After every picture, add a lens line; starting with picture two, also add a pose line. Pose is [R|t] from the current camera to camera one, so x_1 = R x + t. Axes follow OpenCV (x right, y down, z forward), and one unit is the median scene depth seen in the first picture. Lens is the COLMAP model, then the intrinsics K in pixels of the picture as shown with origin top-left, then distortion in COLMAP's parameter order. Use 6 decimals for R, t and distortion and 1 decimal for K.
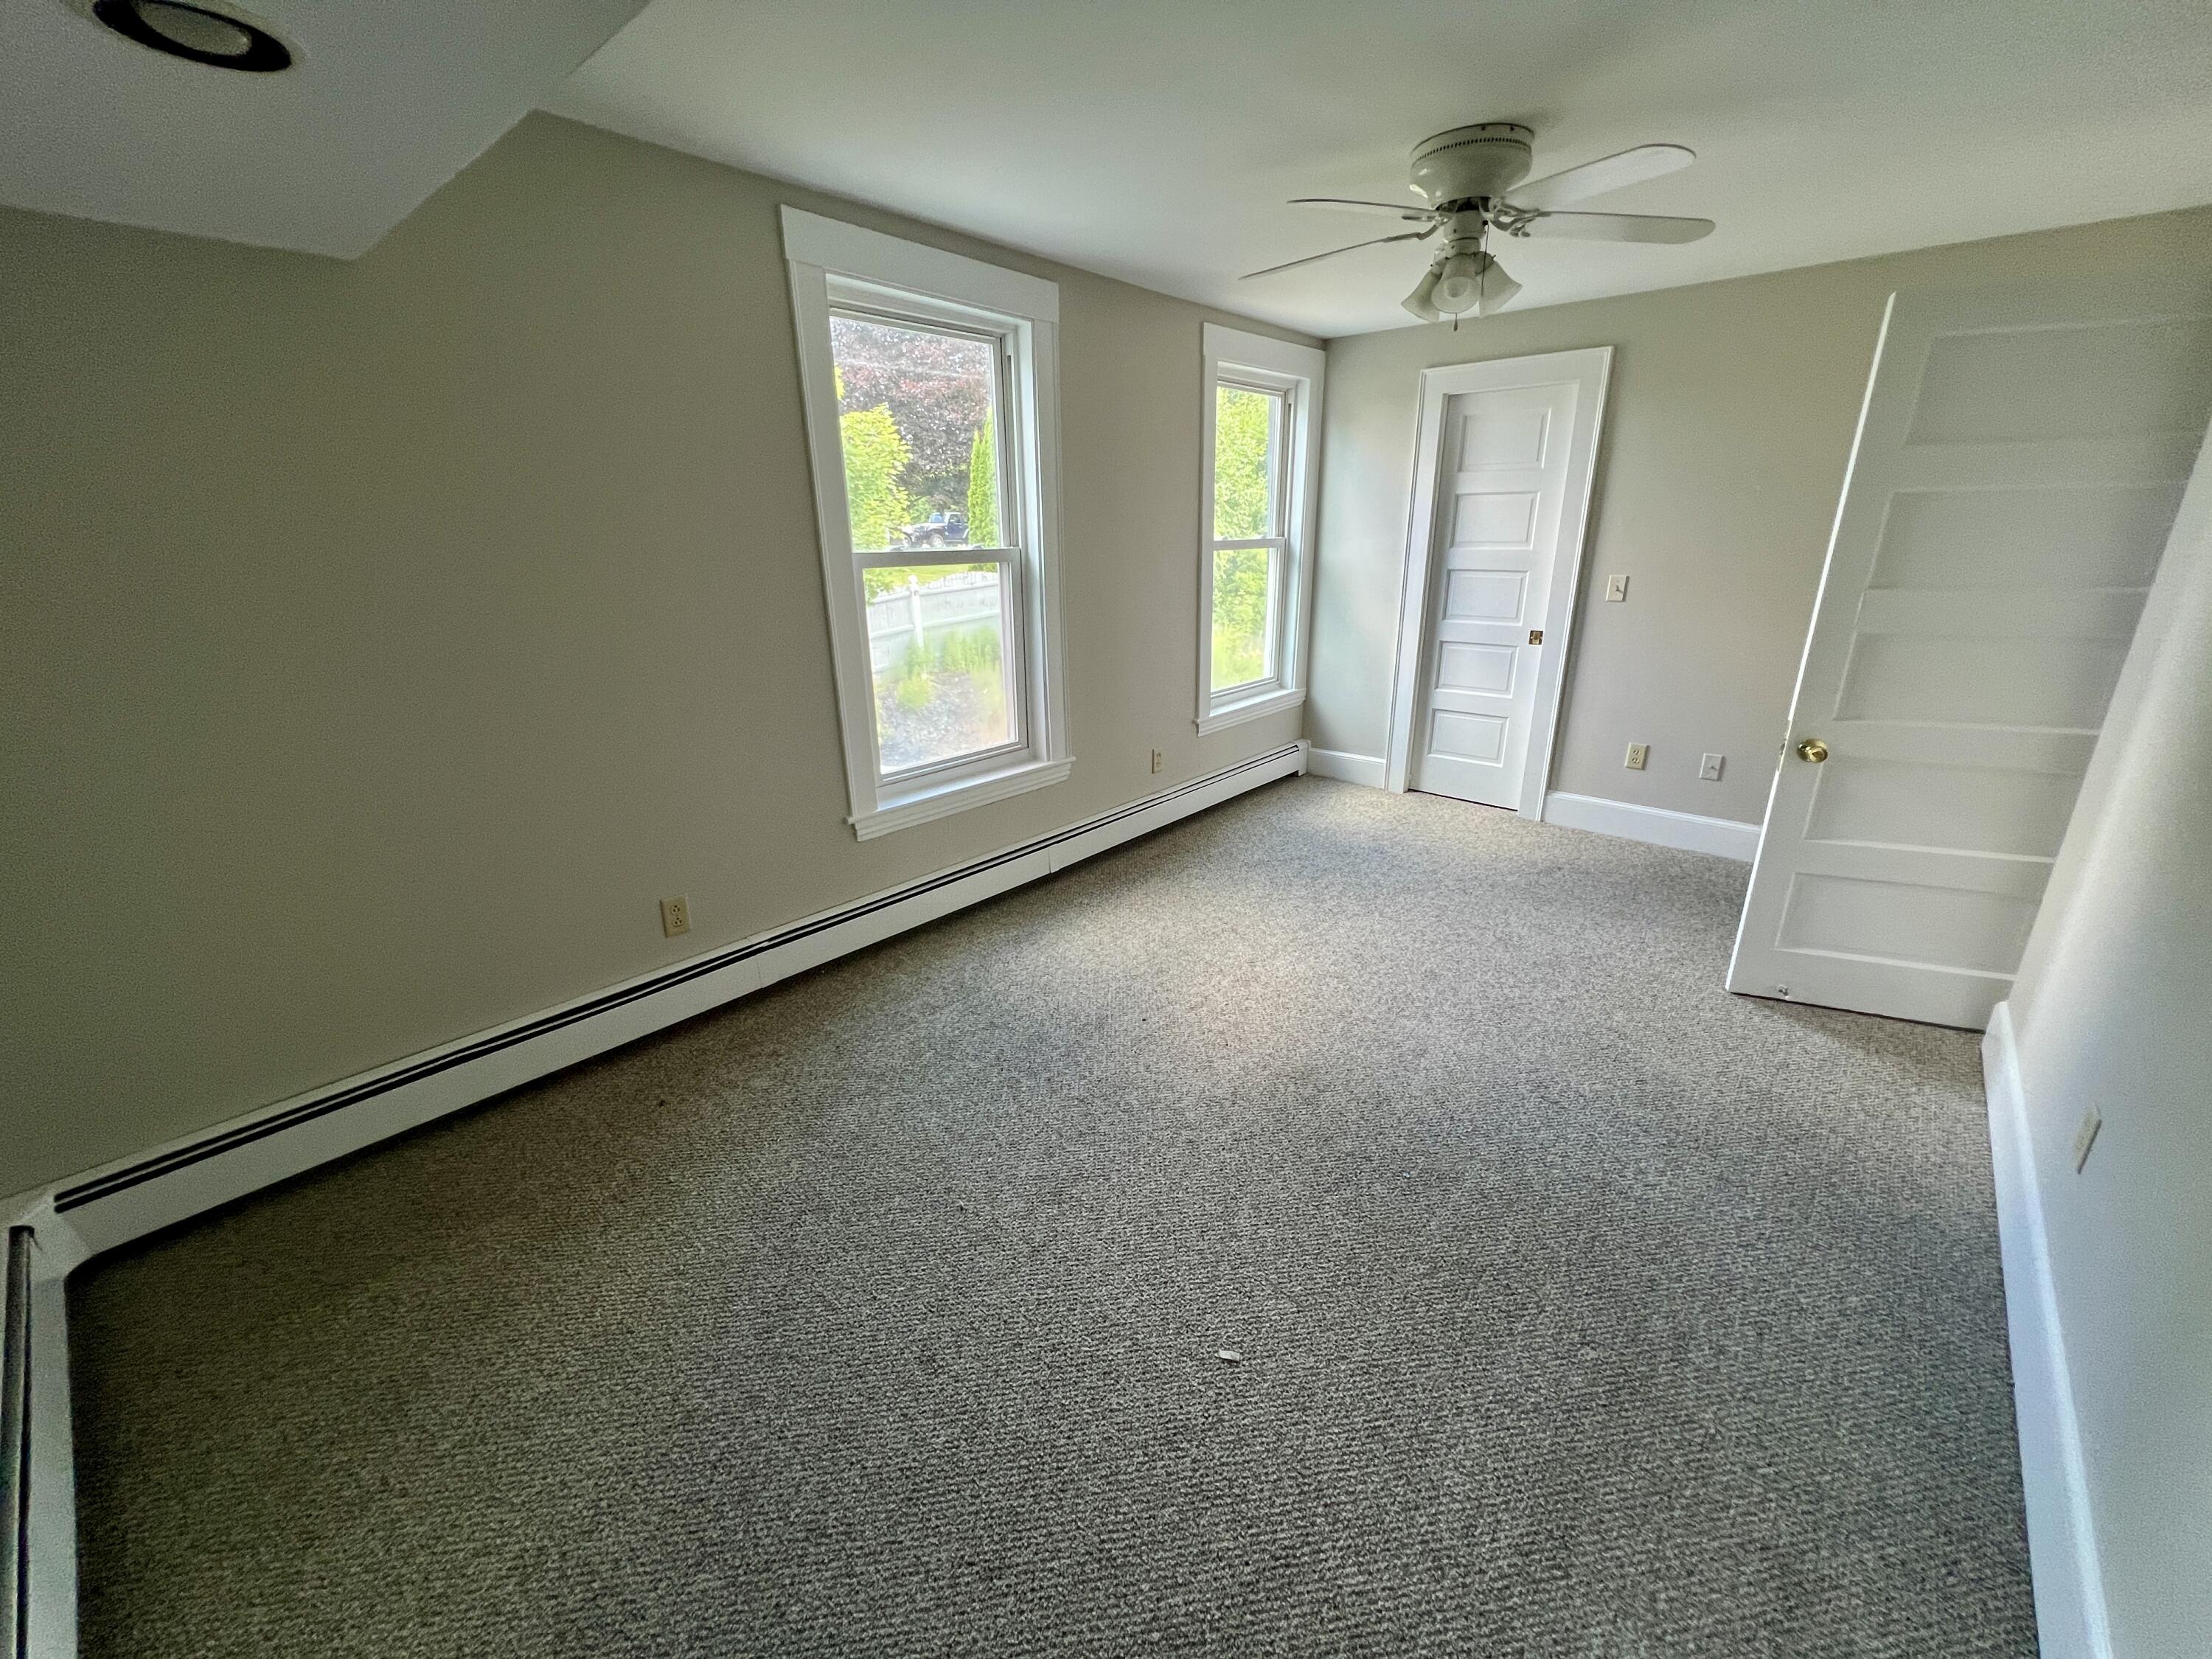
lens RADIAL K [[882.1, 0, 1088.5], [0, 882.1, 842.9], [0, 0, 1]] dist [-0.003731, 0.000910]
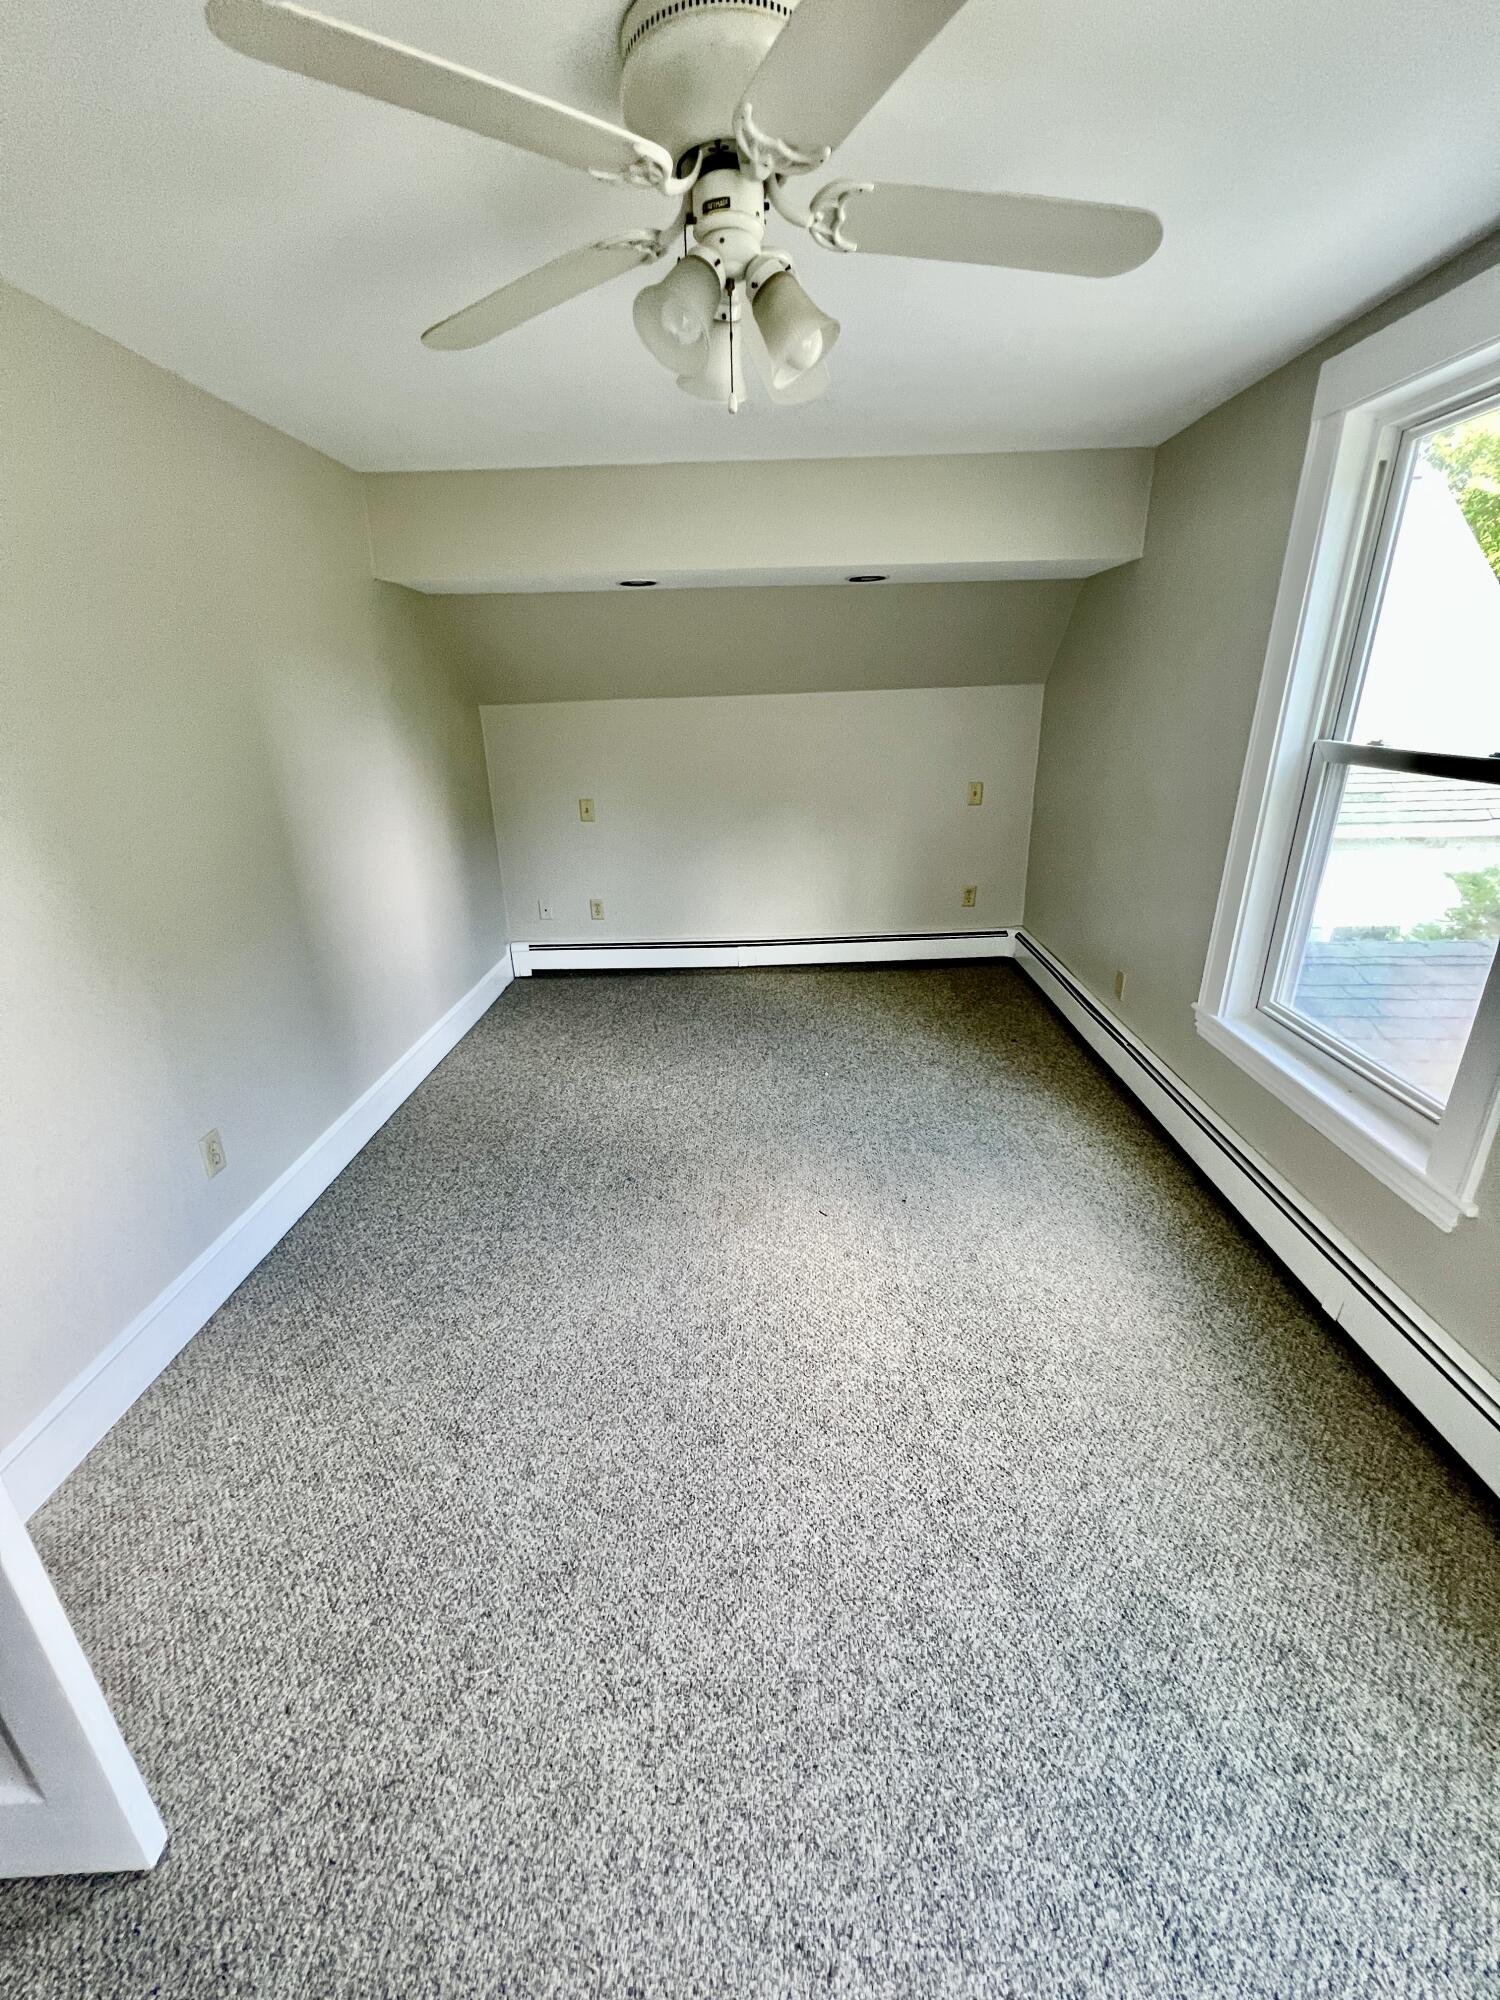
lens RADIAL K [[797.6, 0, 749.6], [0, 797.6, 1004.5], [0, 0, 1]] dist [-0.003731, 0.000910]
pose [[-0.759318, 0.260766, -0.596185, 0.535912], [-0.196604, 0.781442, 0.592196, -0.380856], [0.620309, 0.566877, -0.542095, 0.974286]]
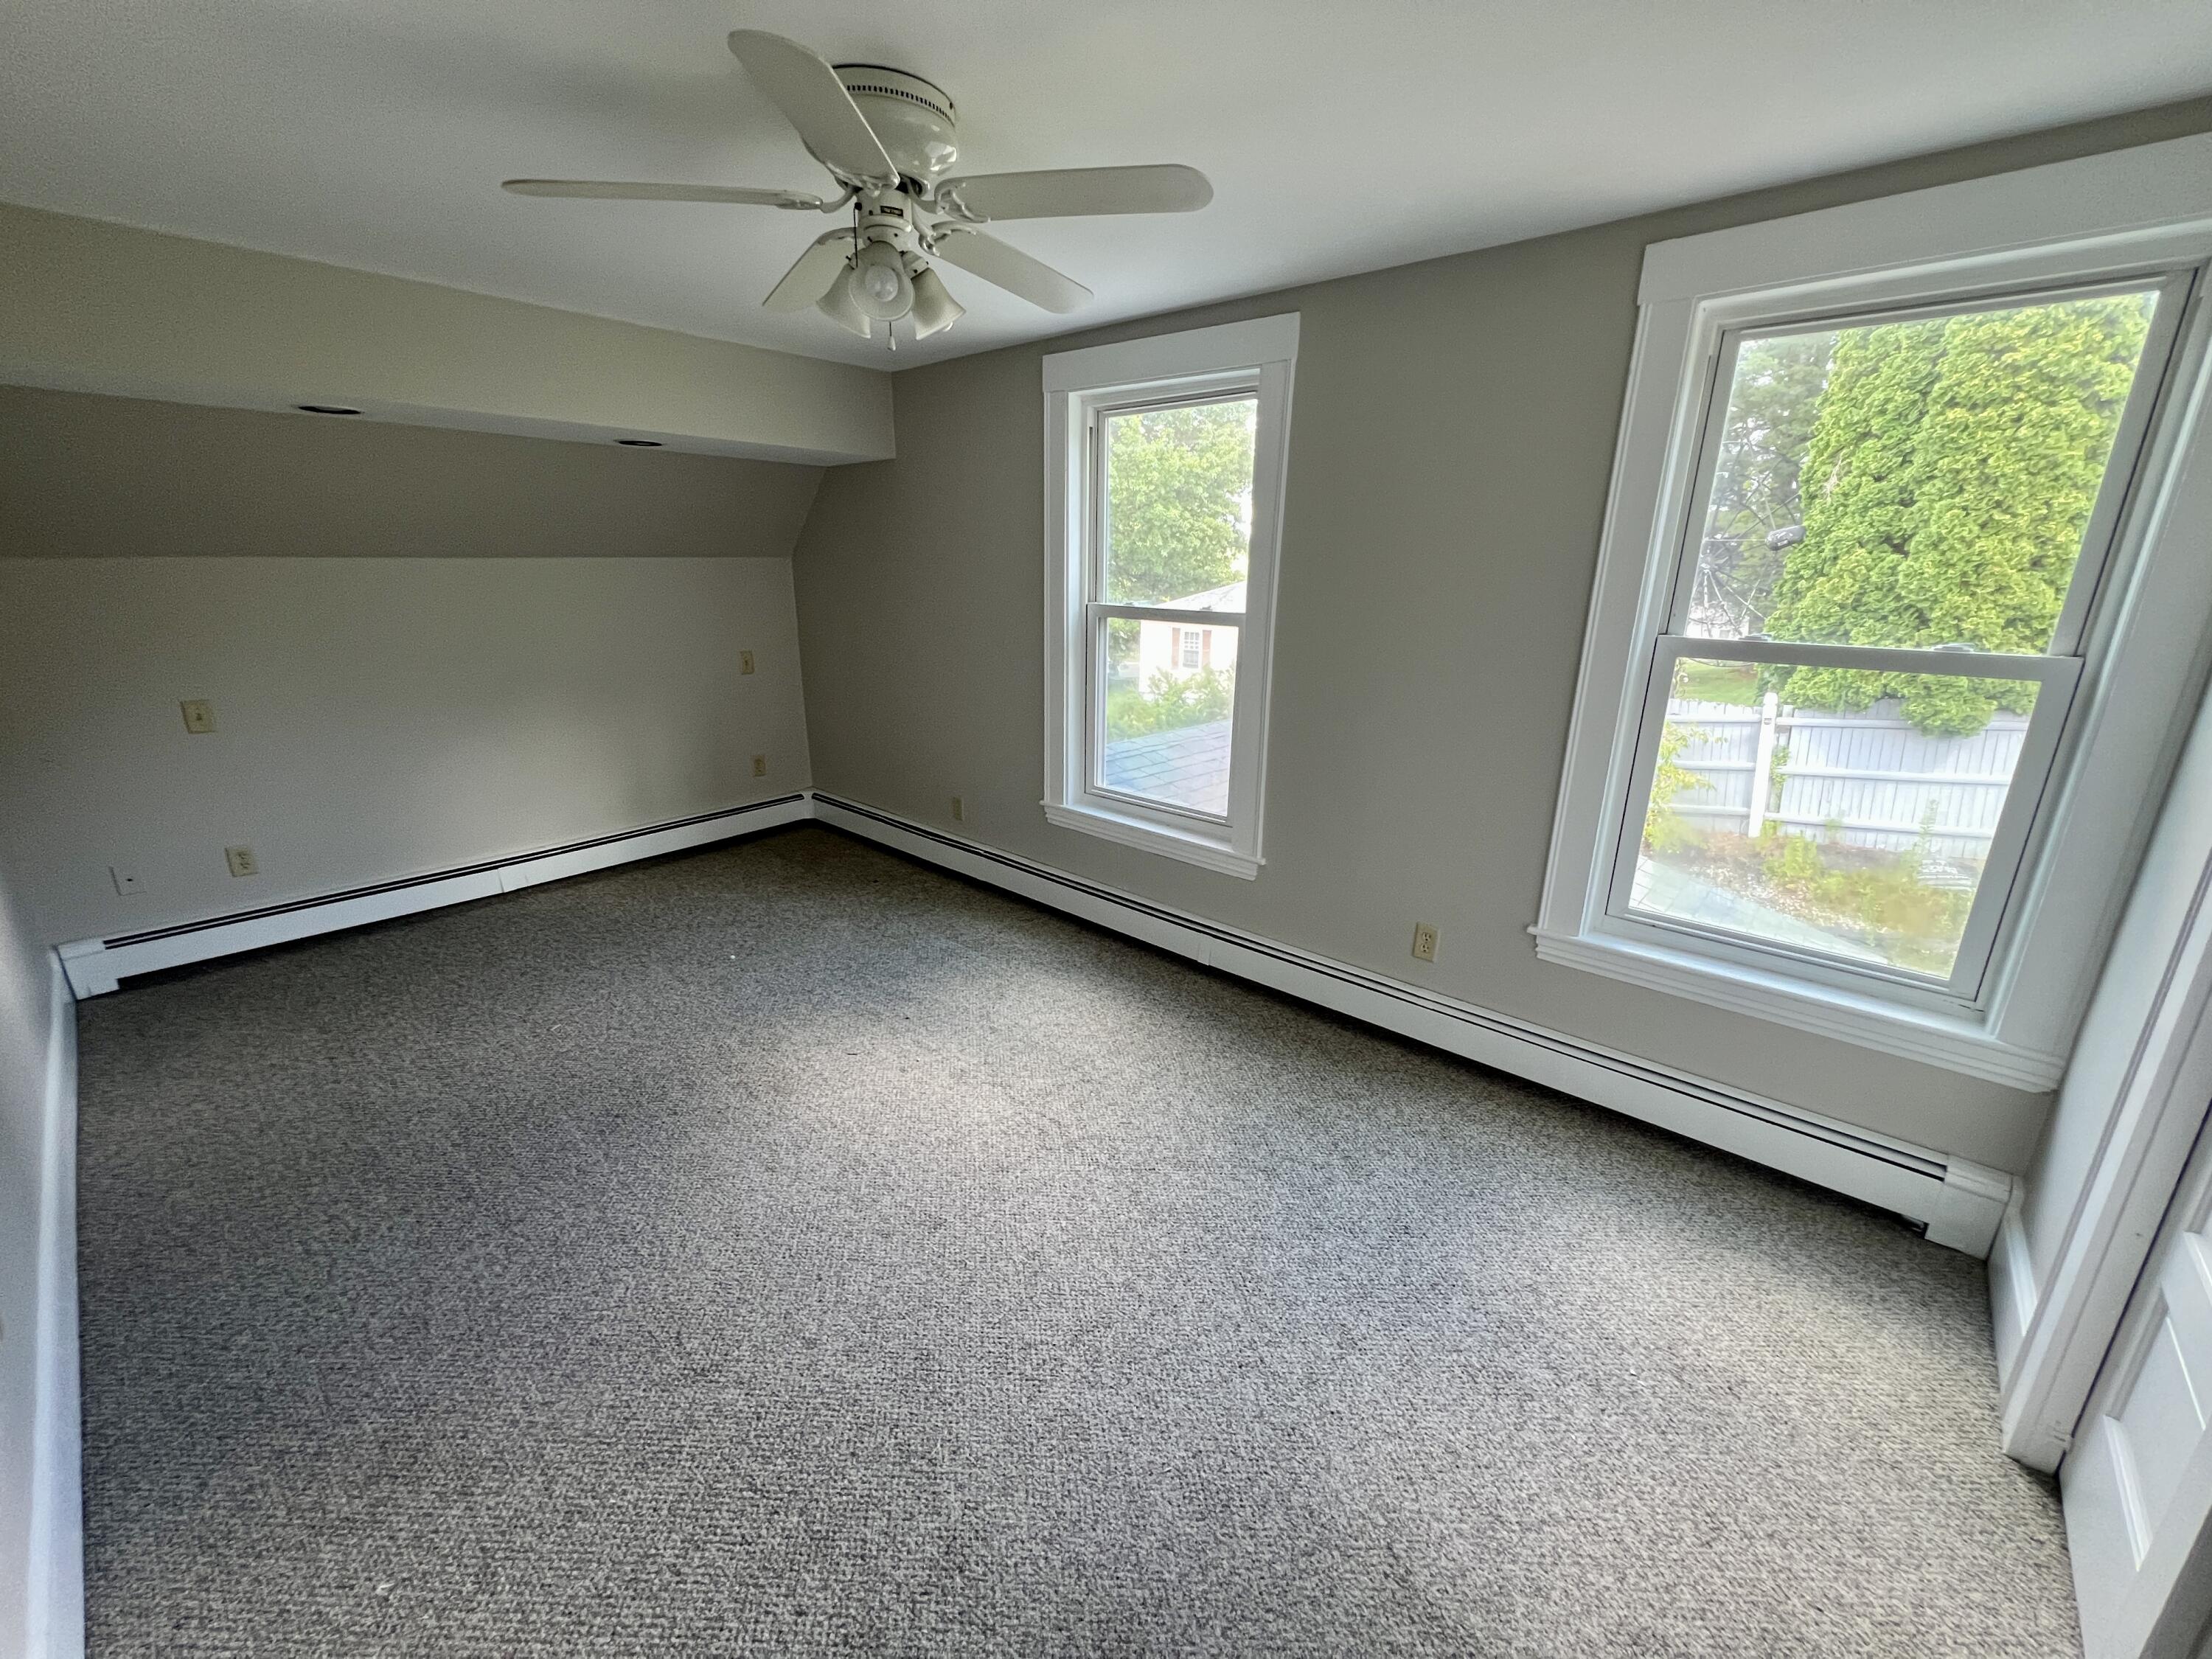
lens RADIAL K [[882.1, 0, 1103.0], [0, 882.1, 836.7], [0, 0, 1]] dist [-0.003731, 0.000910]
pose [[-0.001558, 0.303617, -0.952793, 0.817512], [-0.356045, 0.890188, 0.284249, -0.317336], [0.934468, 0.339680, 0.106714, 0.798362]]
